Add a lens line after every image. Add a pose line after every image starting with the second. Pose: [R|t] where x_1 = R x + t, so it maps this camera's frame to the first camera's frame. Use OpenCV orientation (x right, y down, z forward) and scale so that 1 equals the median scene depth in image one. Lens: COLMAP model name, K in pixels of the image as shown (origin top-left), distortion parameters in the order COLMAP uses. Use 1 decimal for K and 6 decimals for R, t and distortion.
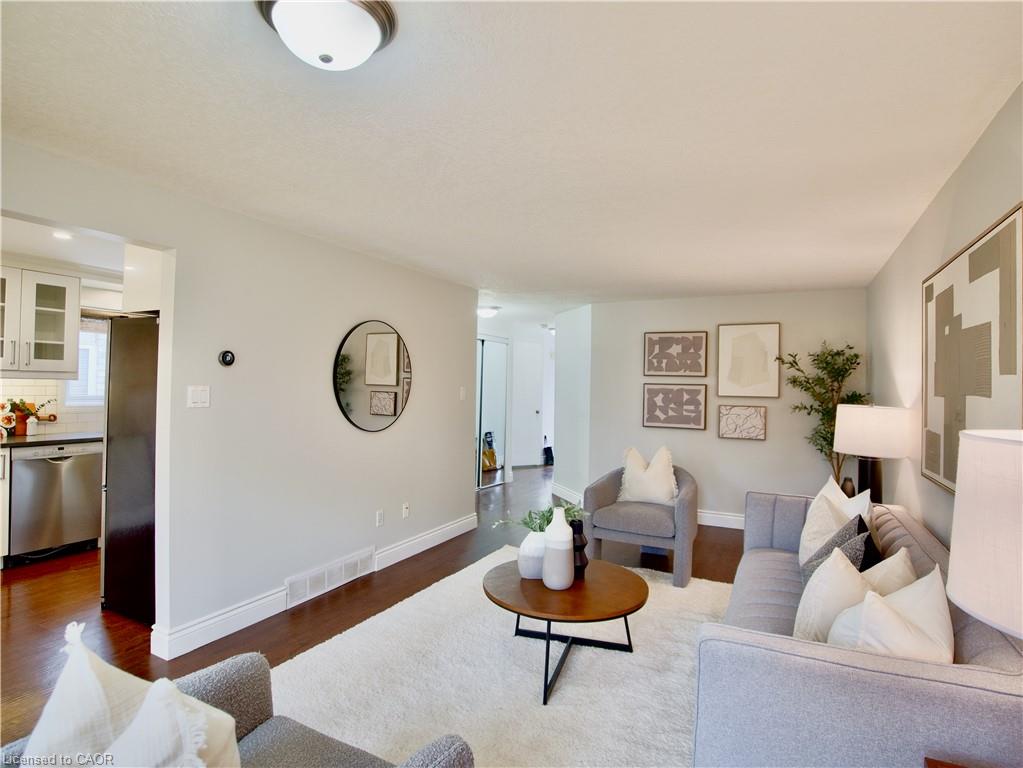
lens RADIAL K [[535.6, 0, 510.8], [0, 535.6, 379.1], [0, 0, 1]] dist [-0.036310, 0.001509]
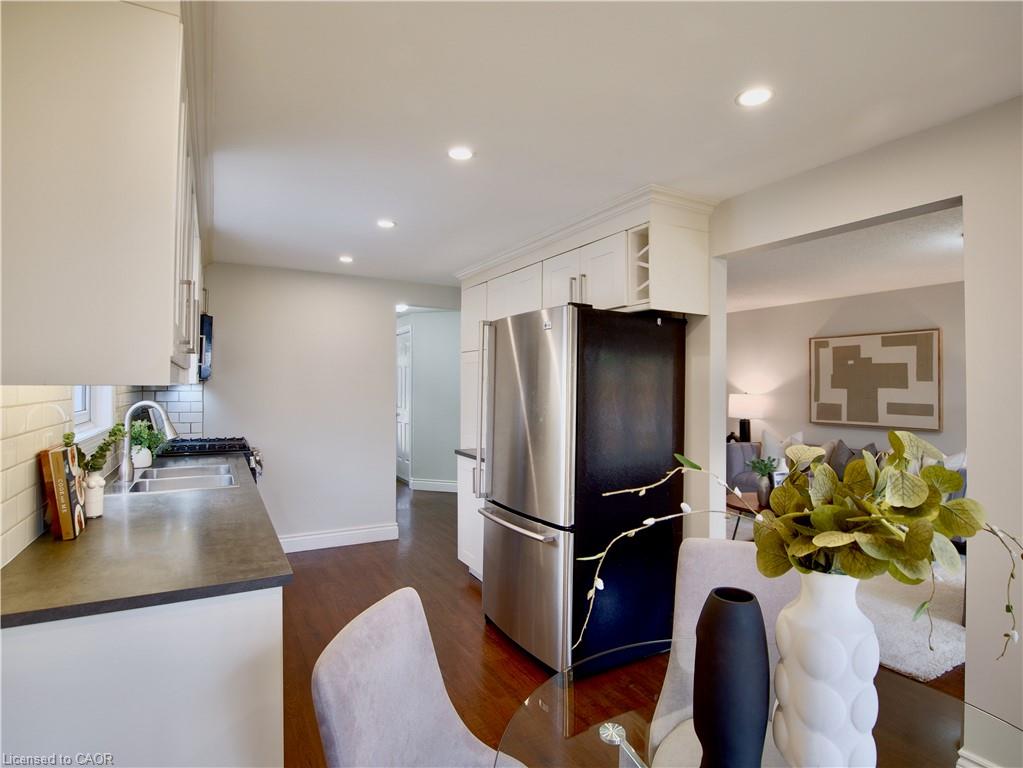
lens RADIAL K [[535.6, 0, 510.8], [0, 535.6, 379.1], [0, 0, 1]] dist [-0.036310, 0.001509]
pose [[0.549649, -0.004339, 0.835385, -0.847868], [-0.008938, 0.999899, 0.011074, -0.010131], [-0.835348, -0.013553, 0.549554, 0.382223]]
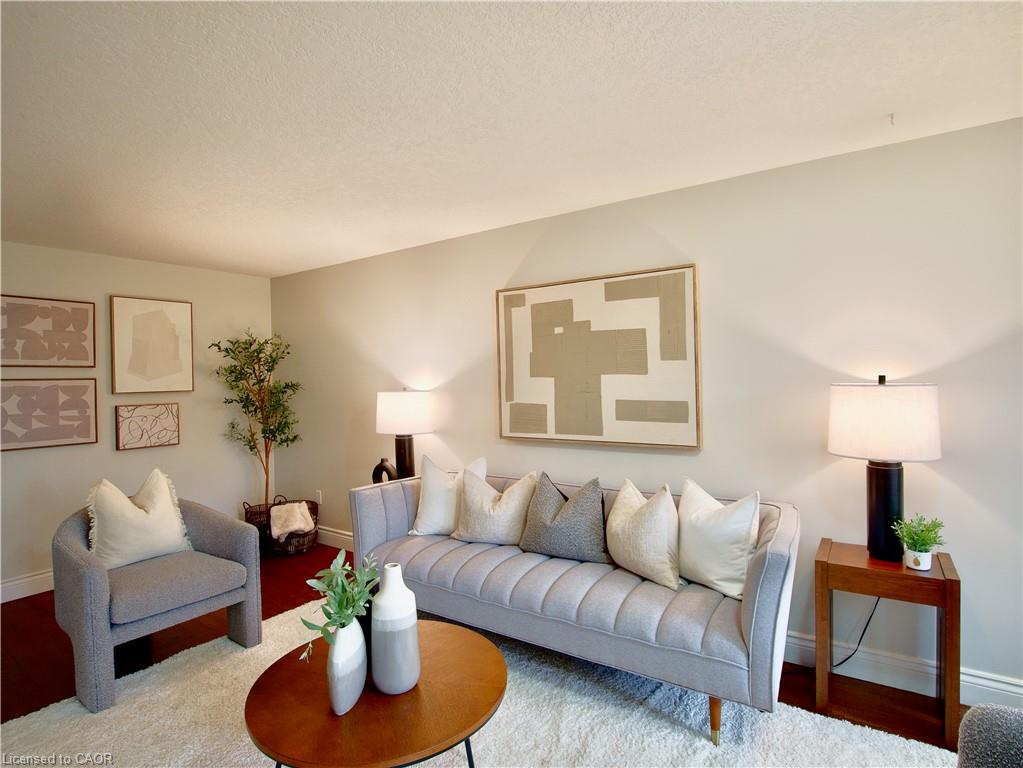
lens RADIAL K [[535.6, 0, 510.8], [0, 535.6, 379.1], [0, 0, 1]] dist [-0.036310, 0.001509]
pose [[0.132347, -0.026818, 0.990841, -0.246215], [0.011935, 0.999605, 0.025461, 0.000385], [-0.991132, 0.008456, 0.132615, 0.369545]]
